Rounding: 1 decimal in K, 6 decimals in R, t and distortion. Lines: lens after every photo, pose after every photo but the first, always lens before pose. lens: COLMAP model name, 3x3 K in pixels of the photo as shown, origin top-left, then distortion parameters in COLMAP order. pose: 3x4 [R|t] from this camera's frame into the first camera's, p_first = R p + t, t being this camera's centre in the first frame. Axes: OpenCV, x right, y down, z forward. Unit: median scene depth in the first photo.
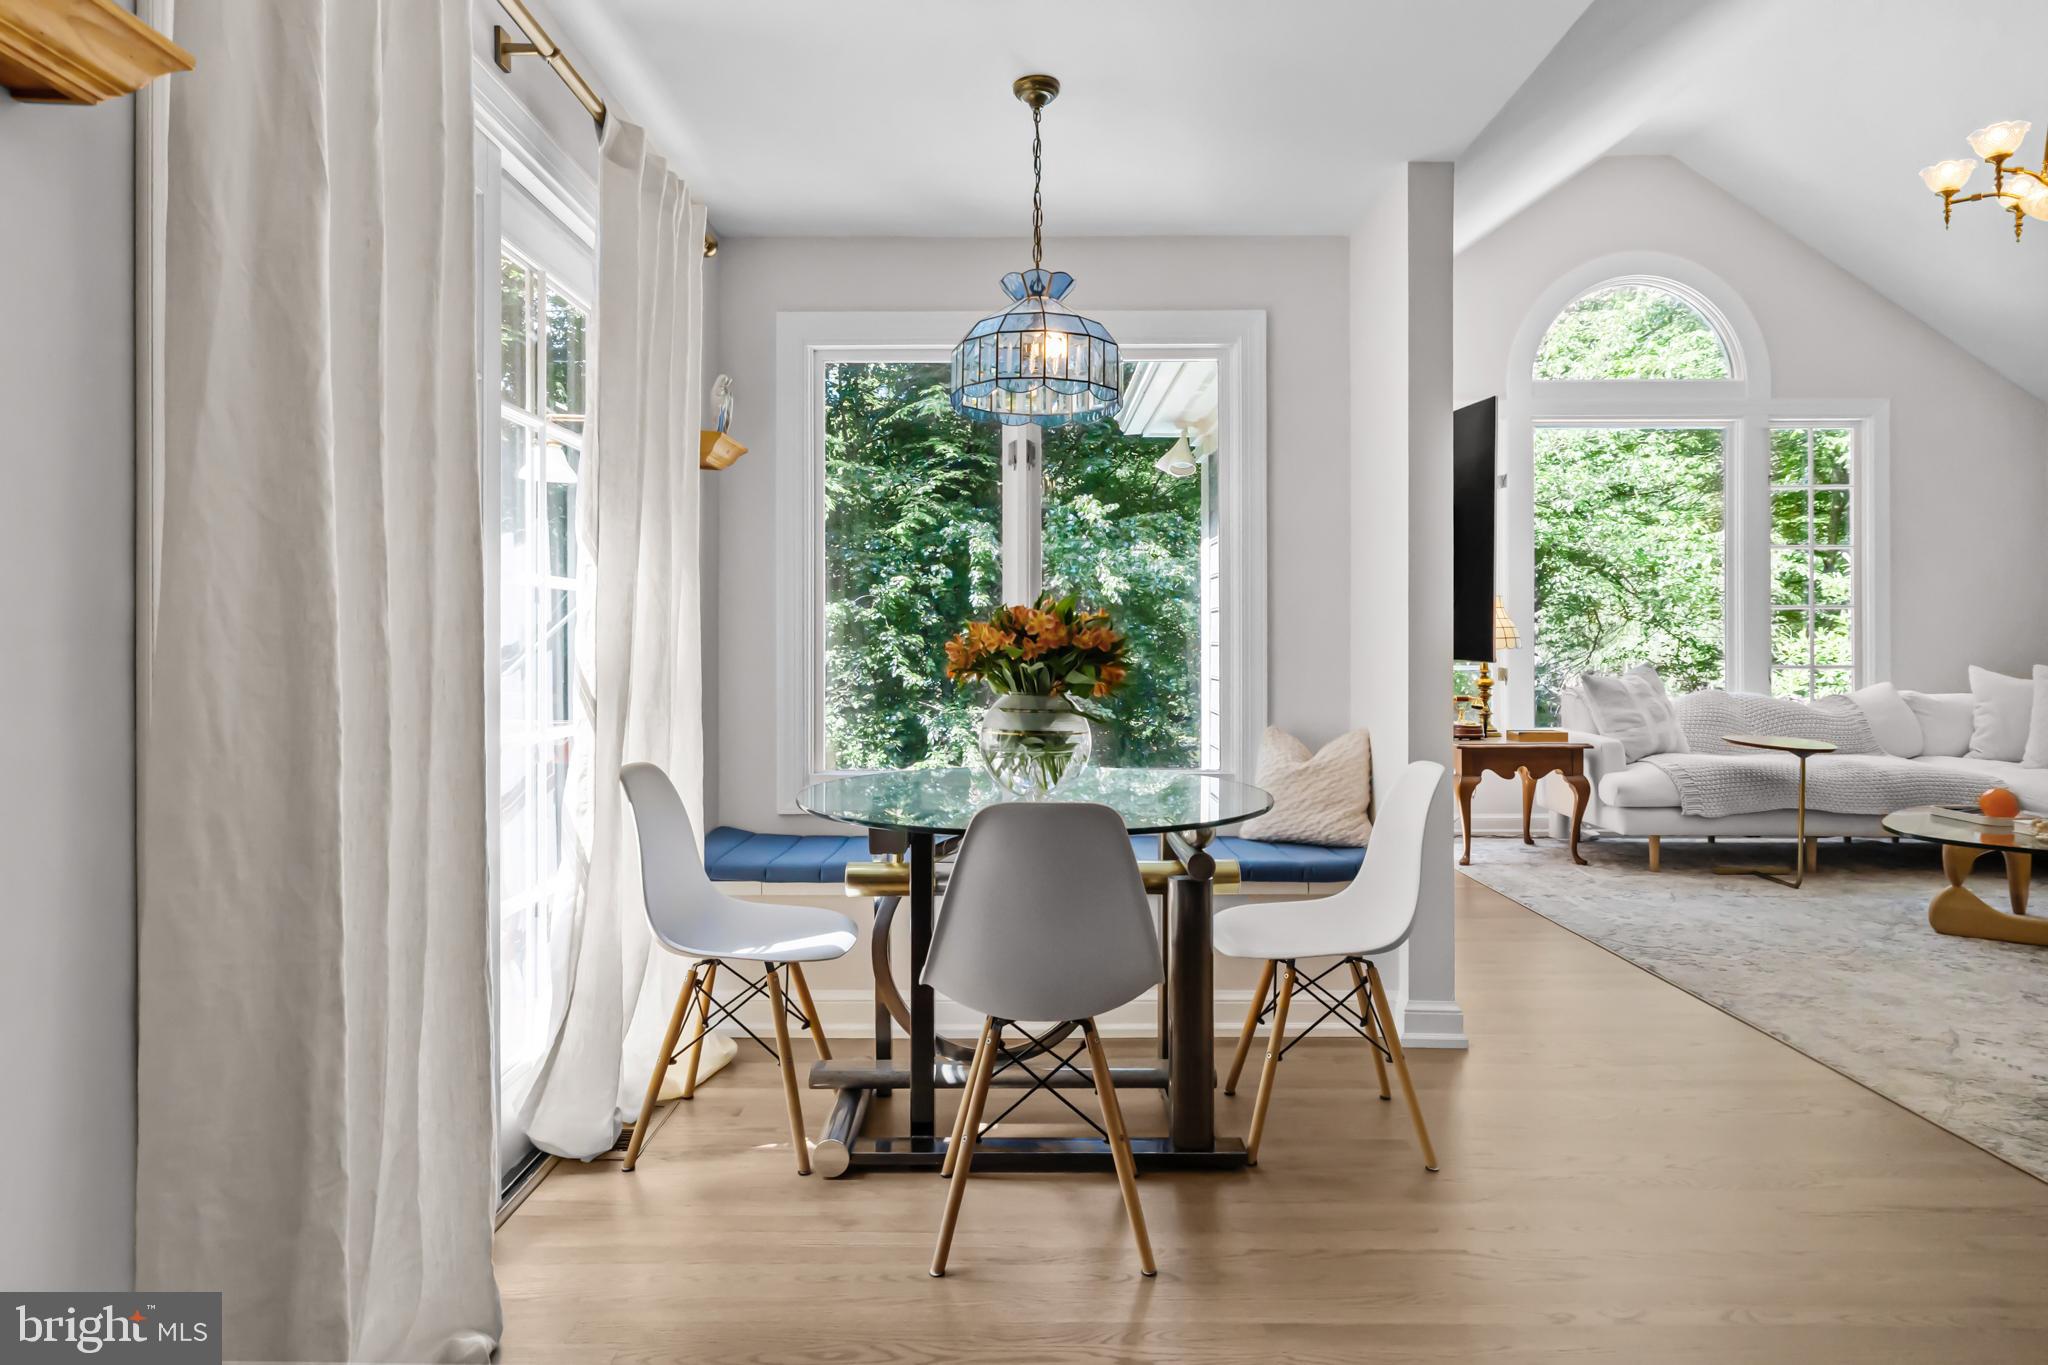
lens RADIAL K [[1144.6, 0, 1023.0], [0, 1144.6, 639.6], [0, 0, 1]] dist [-0.001047, -0.000611]
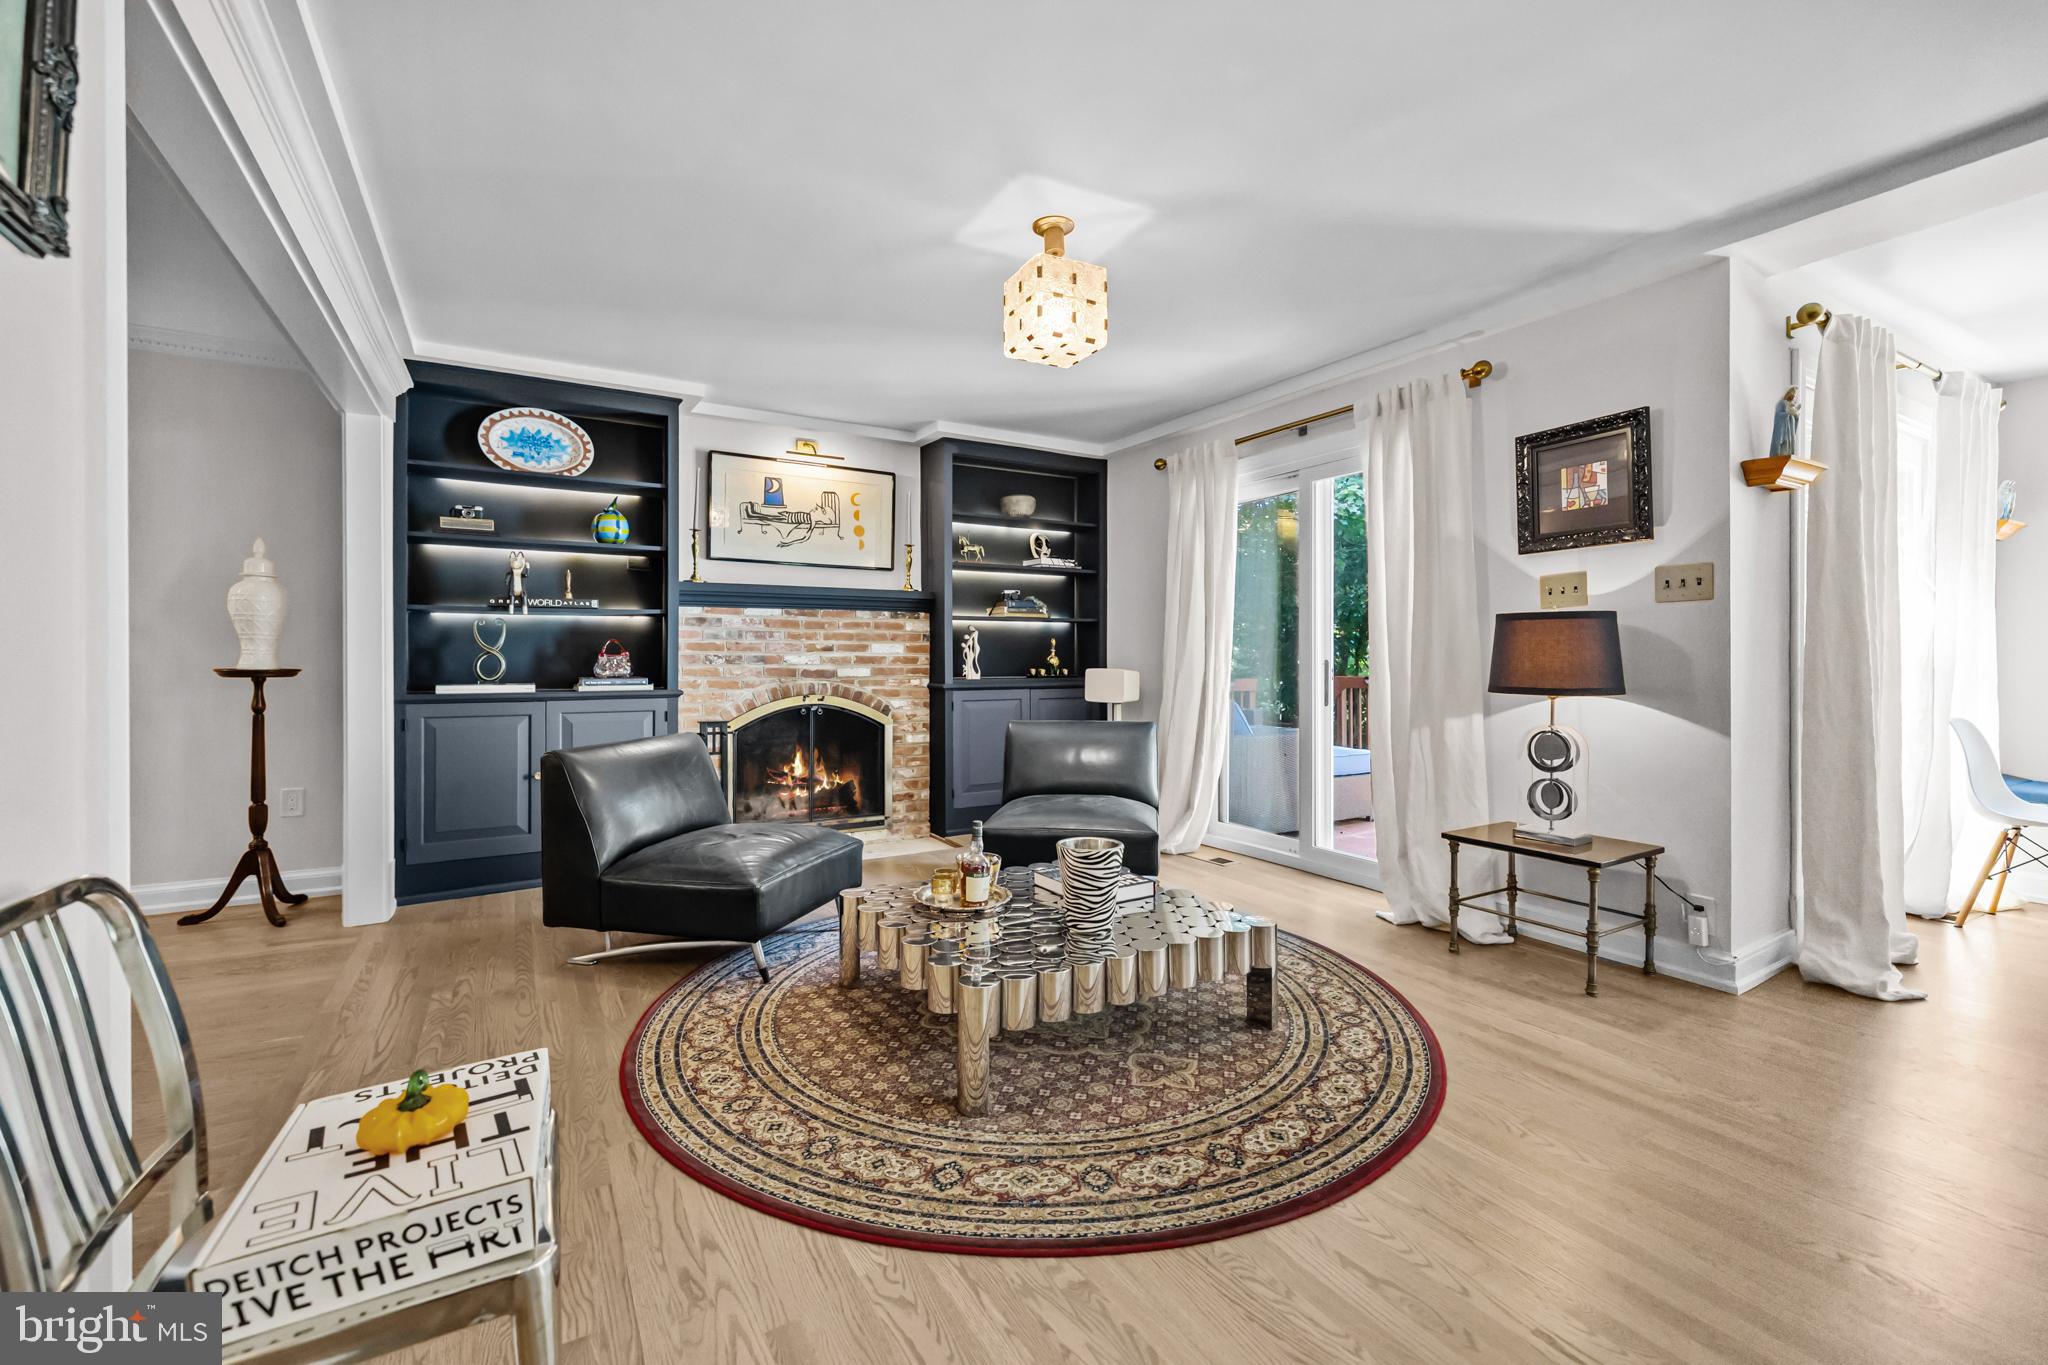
lens RADIAL K [[866.9, 0, 1024.9], [0, 866.9, 653.7], [0, 0, 1]] dist [0.003031, -0.000094]
pose [[0.508792, -0.000844, -0.860889, 0.048350], [0.002406, 0.999997, 0.000442, 0.002781], [0.860886, -0.002296, 0.508792, -0.471153]]
